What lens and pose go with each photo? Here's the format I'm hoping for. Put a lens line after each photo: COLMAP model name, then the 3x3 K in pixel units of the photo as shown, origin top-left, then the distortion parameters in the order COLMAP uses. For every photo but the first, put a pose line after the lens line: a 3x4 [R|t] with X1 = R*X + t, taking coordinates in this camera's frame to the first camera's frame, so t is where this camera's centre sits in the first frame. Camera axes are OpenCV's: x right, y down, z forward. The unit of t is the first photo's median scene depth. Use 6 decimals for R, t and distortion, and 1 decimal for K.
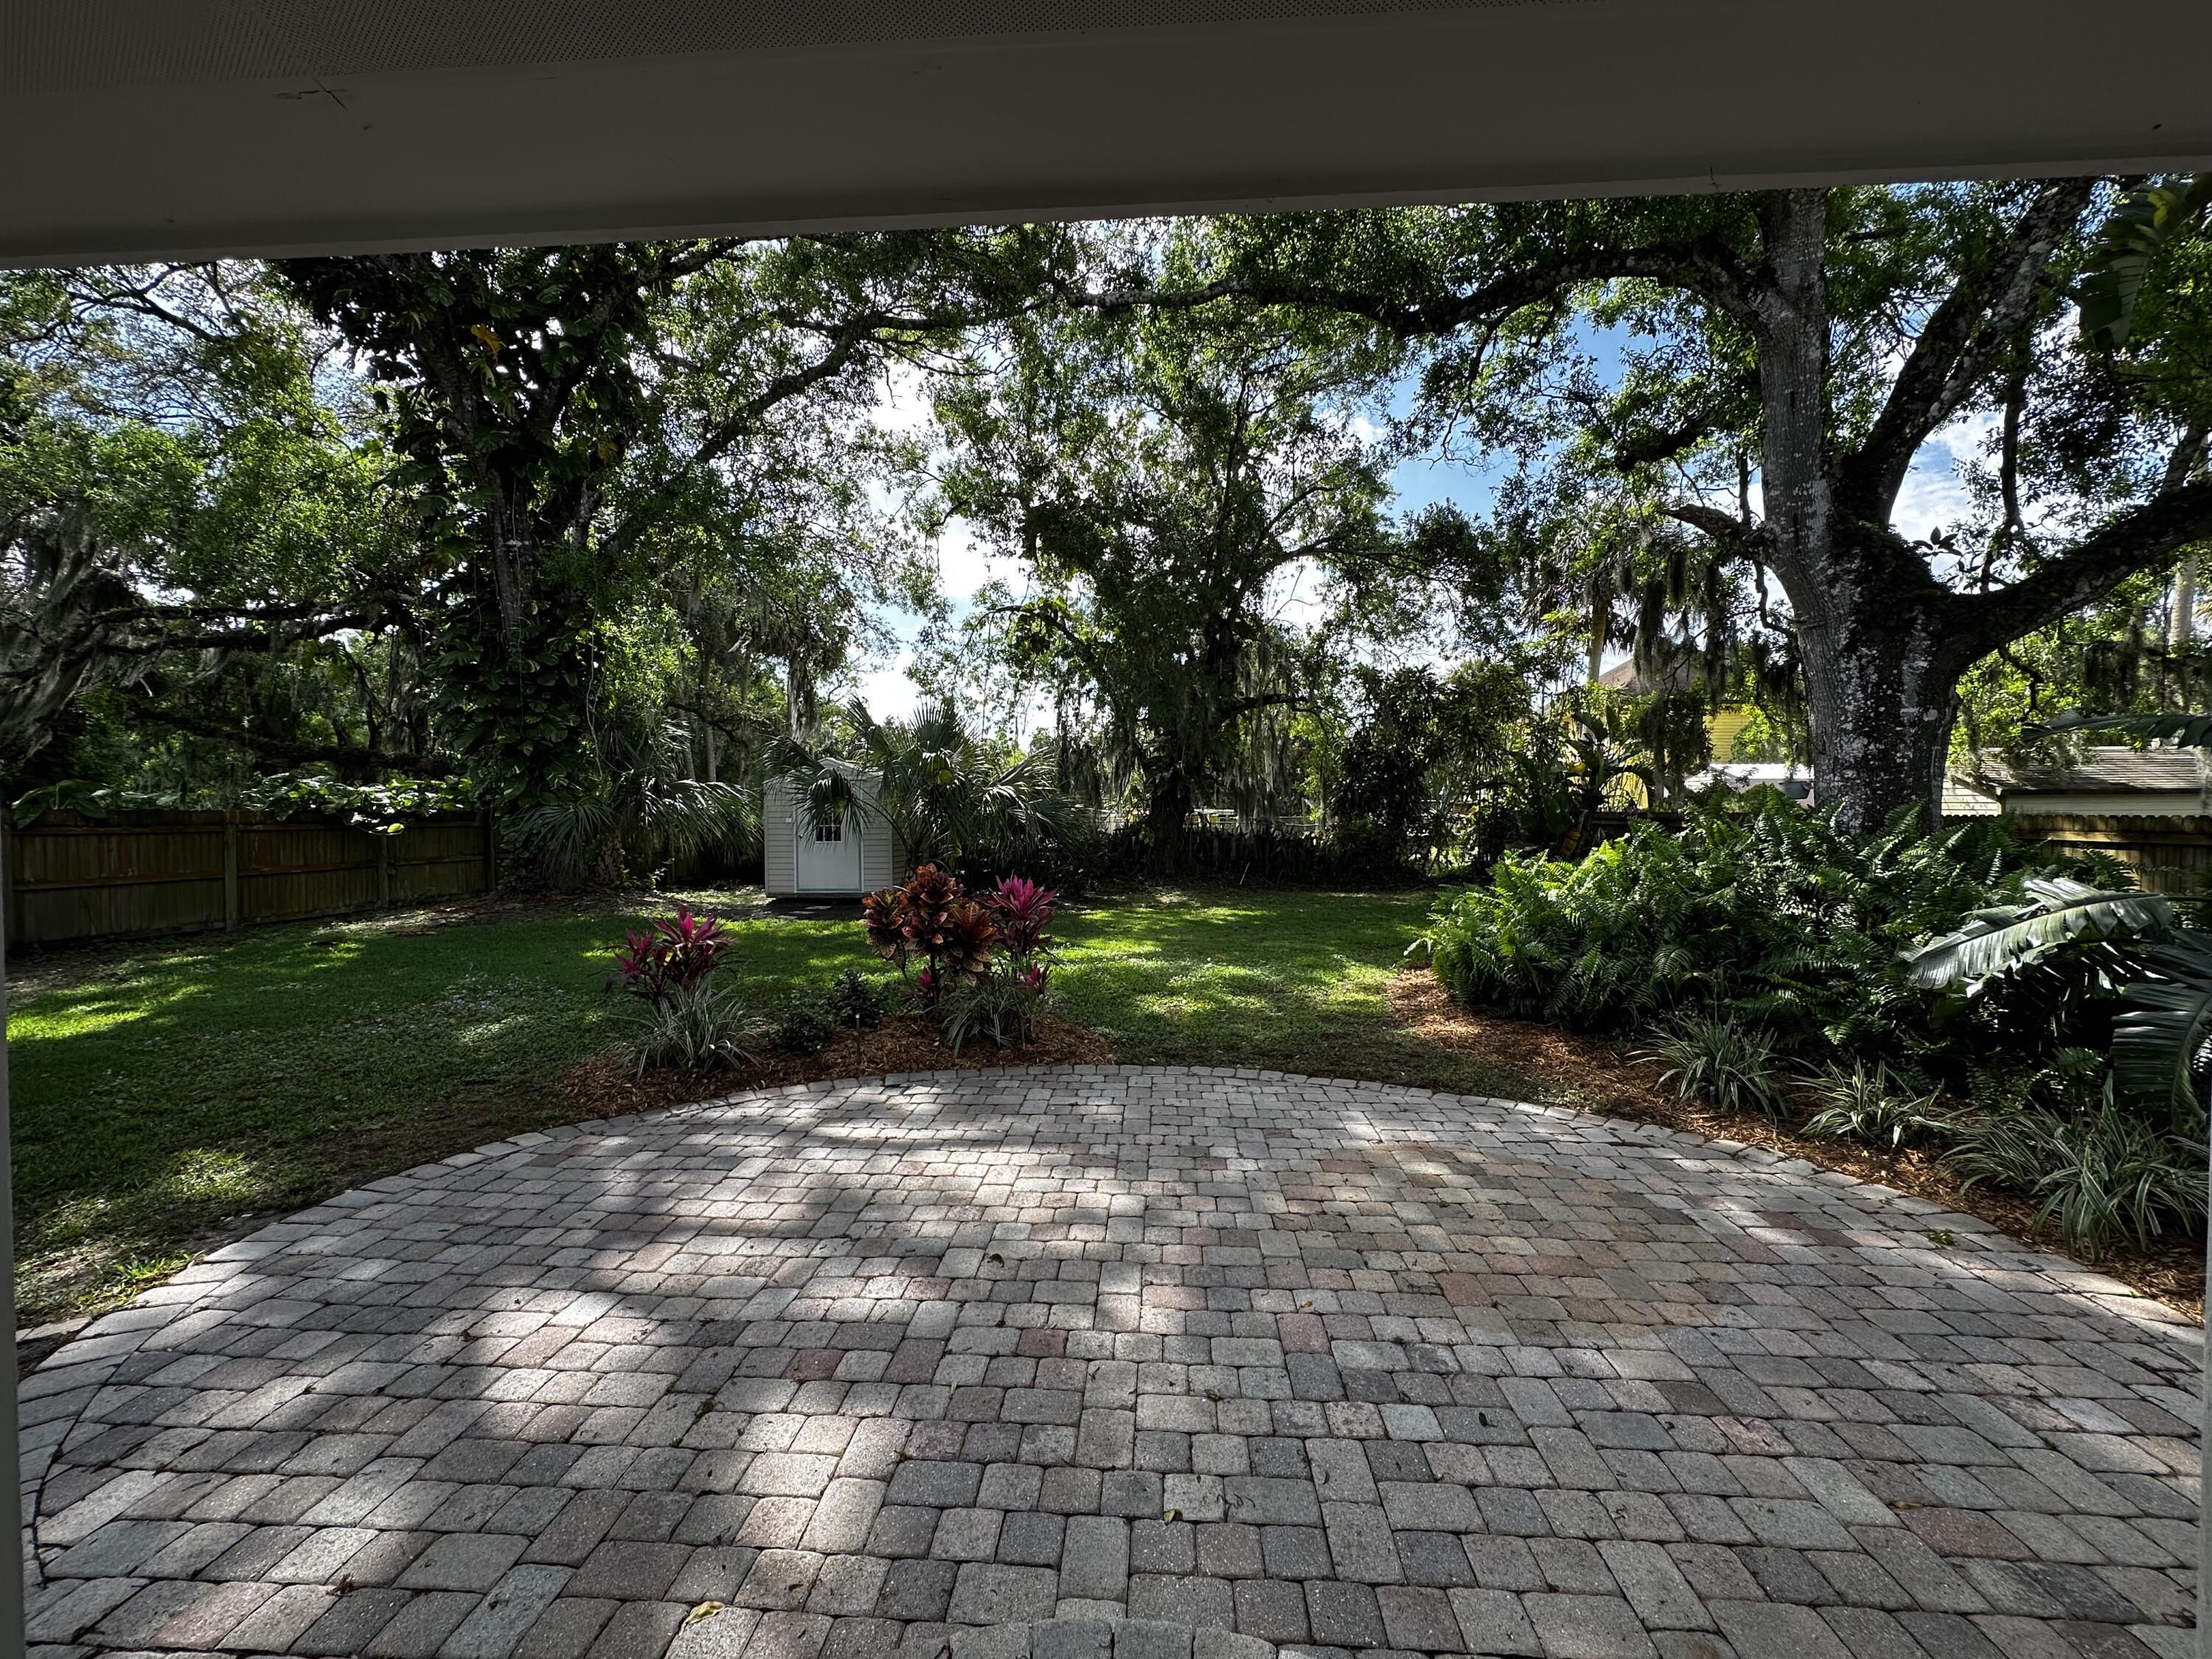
lens RADIAL K [[878.5, 0, 1102.0], [0, 878.5, 830.8], [0, 0, 1]] dist [-0.000819, 0.000305]
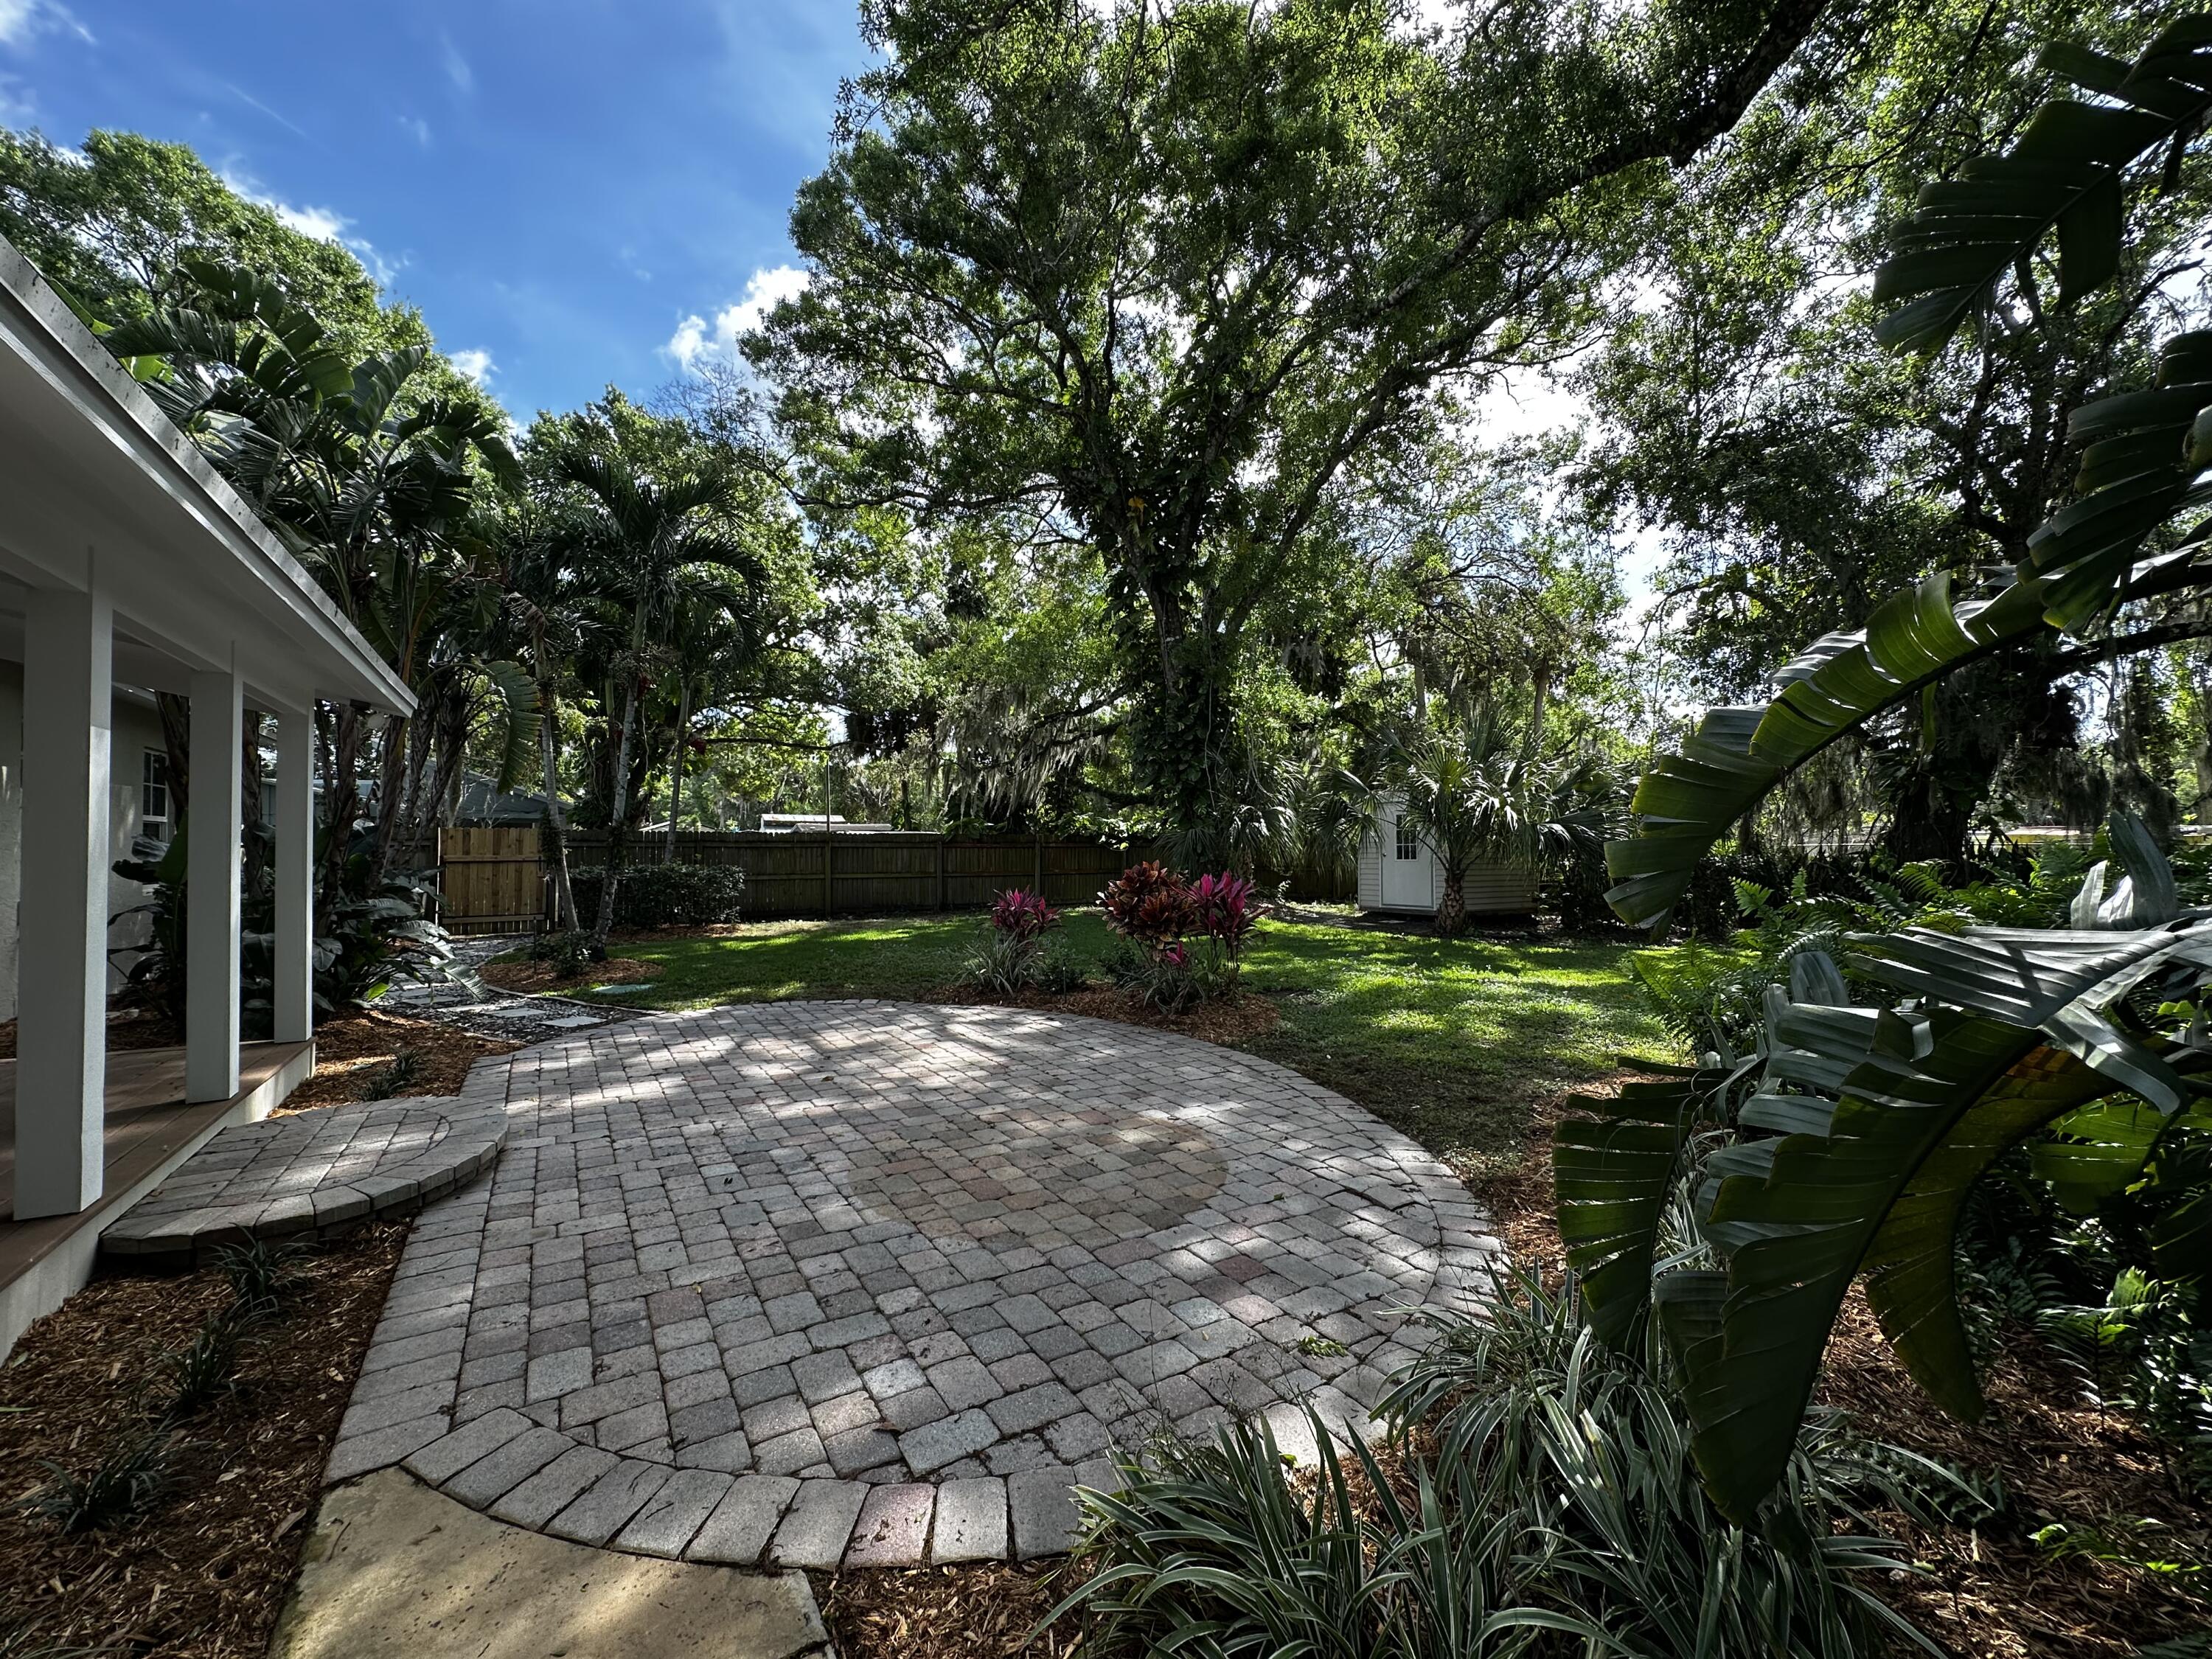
lens RADIAL K [[879.9, 0, 1109.7], [0, 879.9, 834.3], [0, 0, 1]] dist [0.000275, 0.000110]
pose [[0.589011, -0.014376, -0.807997, 0.703485], [-0.013783, 0.999518, -0.027831, 0.034119], [0.808008, 0.027529, 0.588528, 0.209744]]
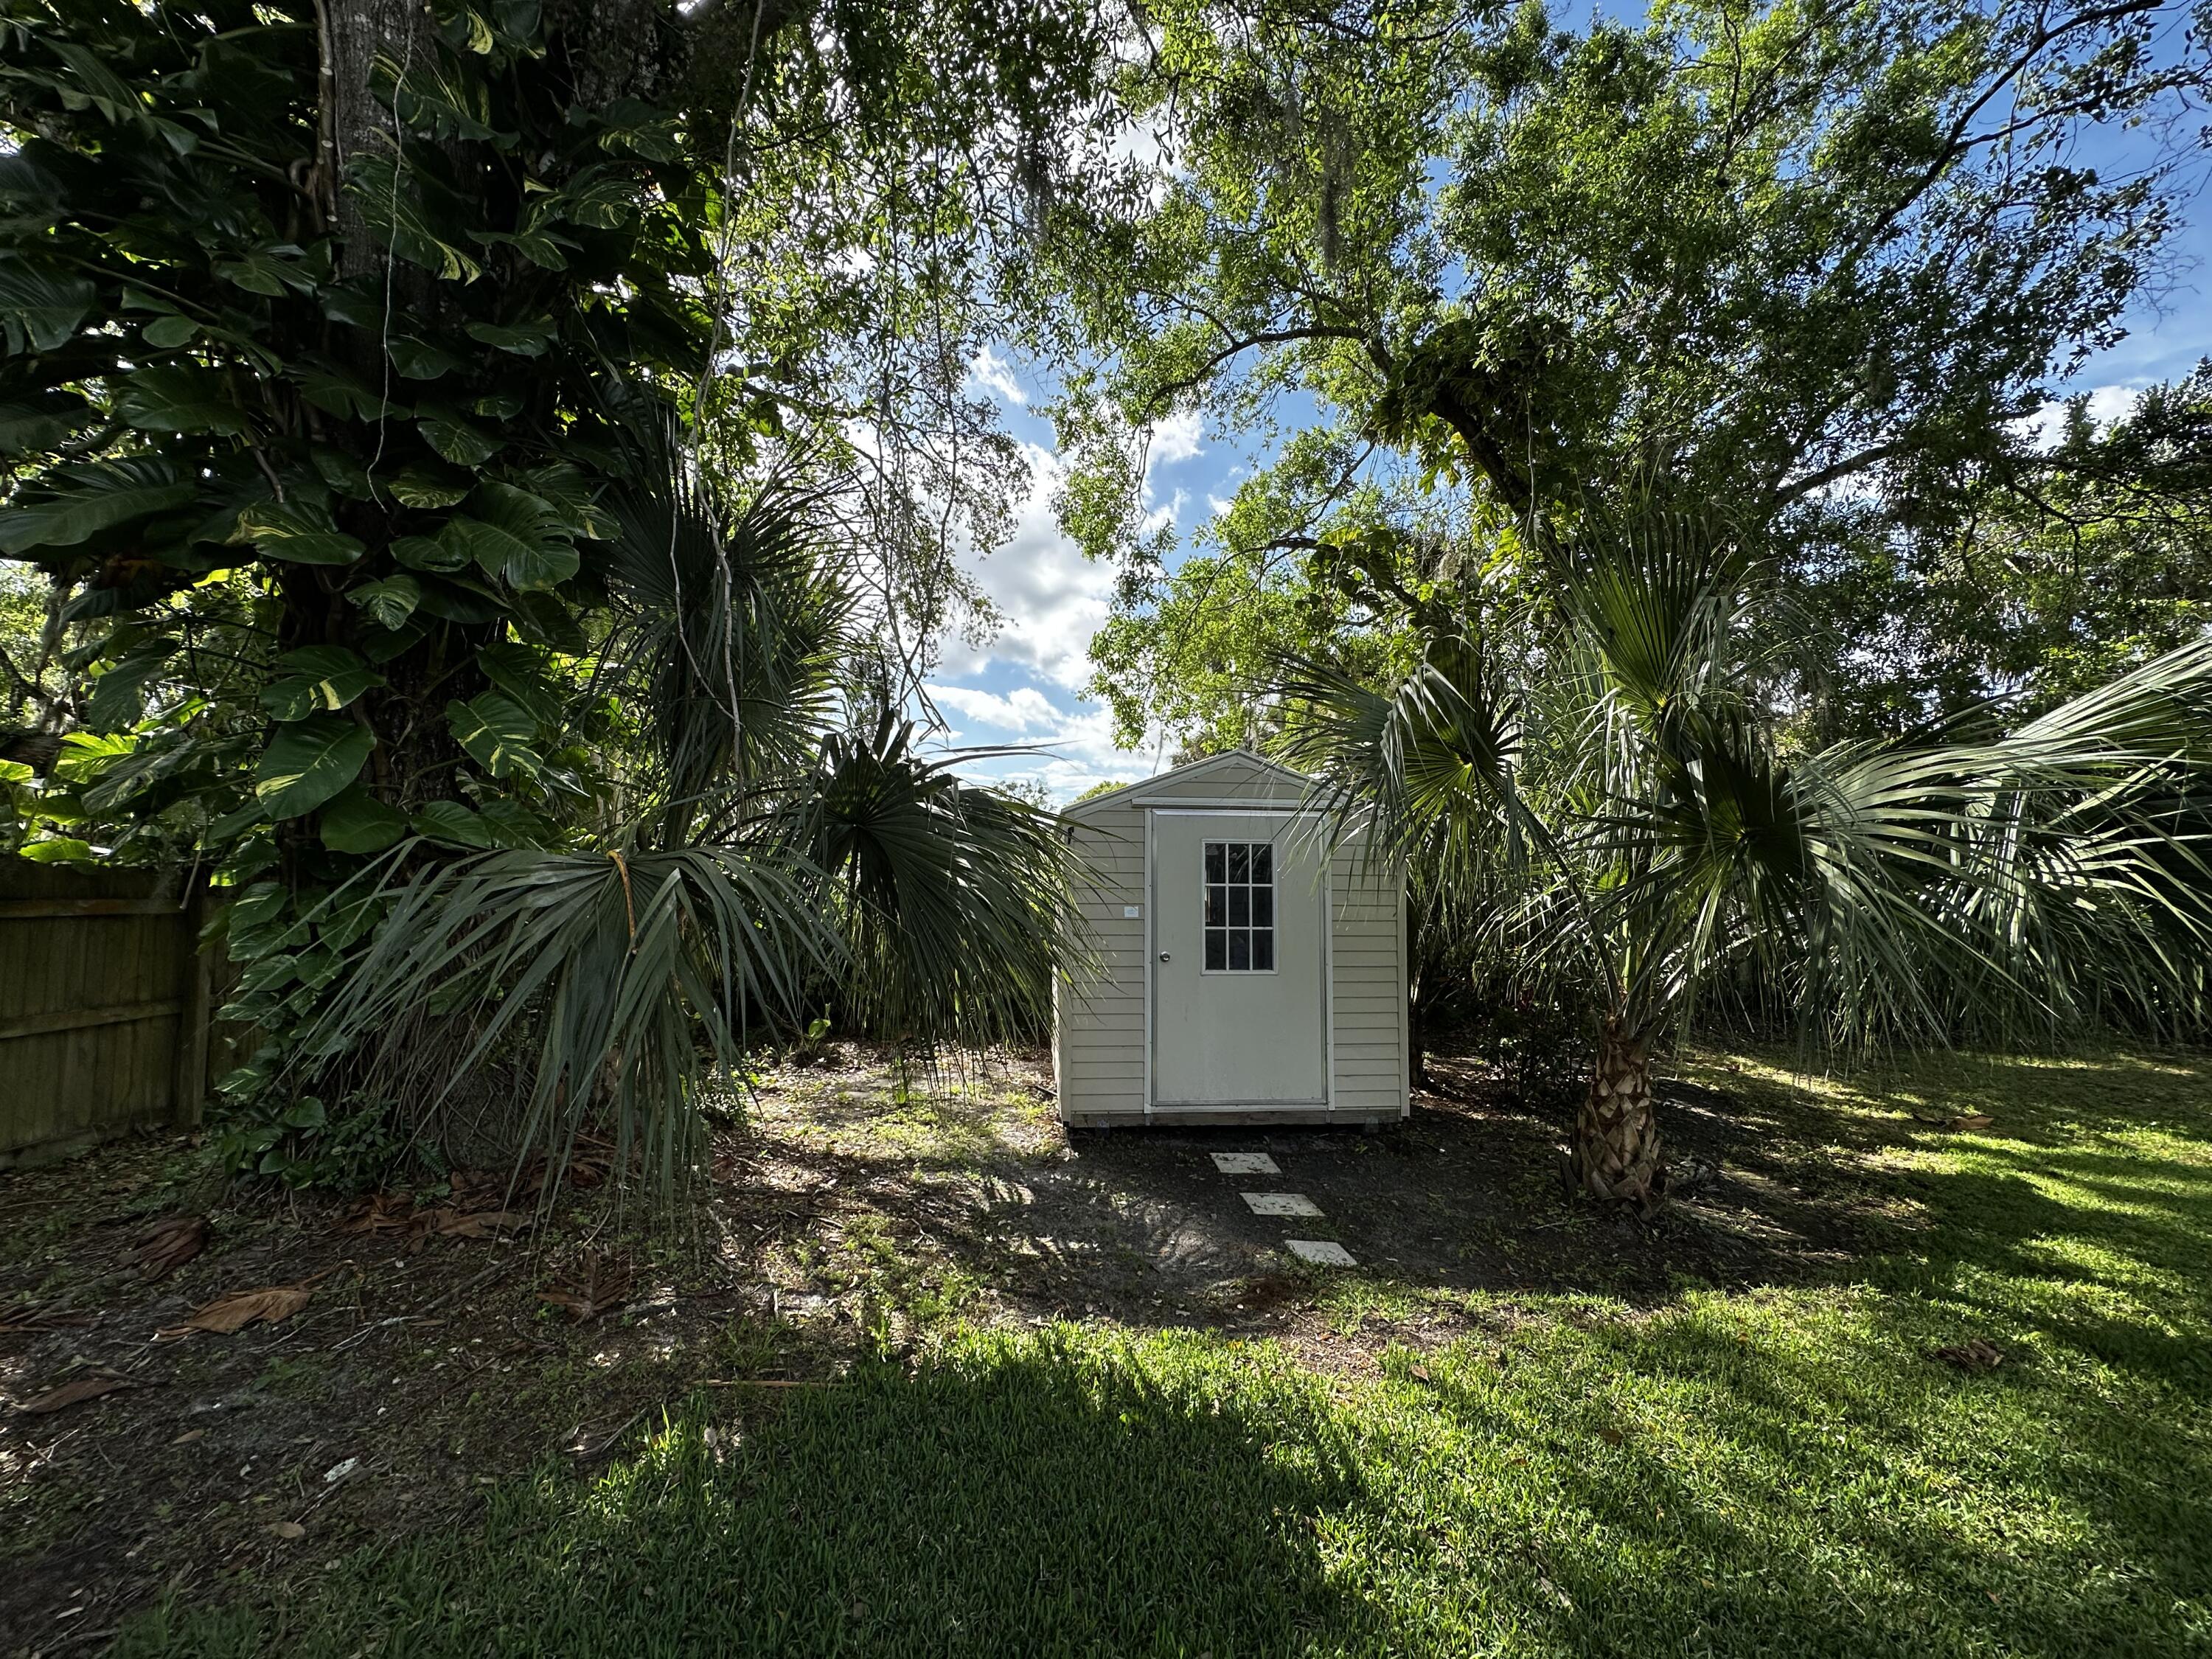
lens RADIAL K [[882.9, 0, 1109.2], [0, 882.9, 826.2], [0, 0, 1]] dist [-0.000840, 0.000030]
pose [[0.986865, 0.025060, 0.159593, -0.909024], [-0.008681, 0.994694, -0.102510, -0.021300], [-0.161315, 0.099778, 0.981846, 1.349260]]
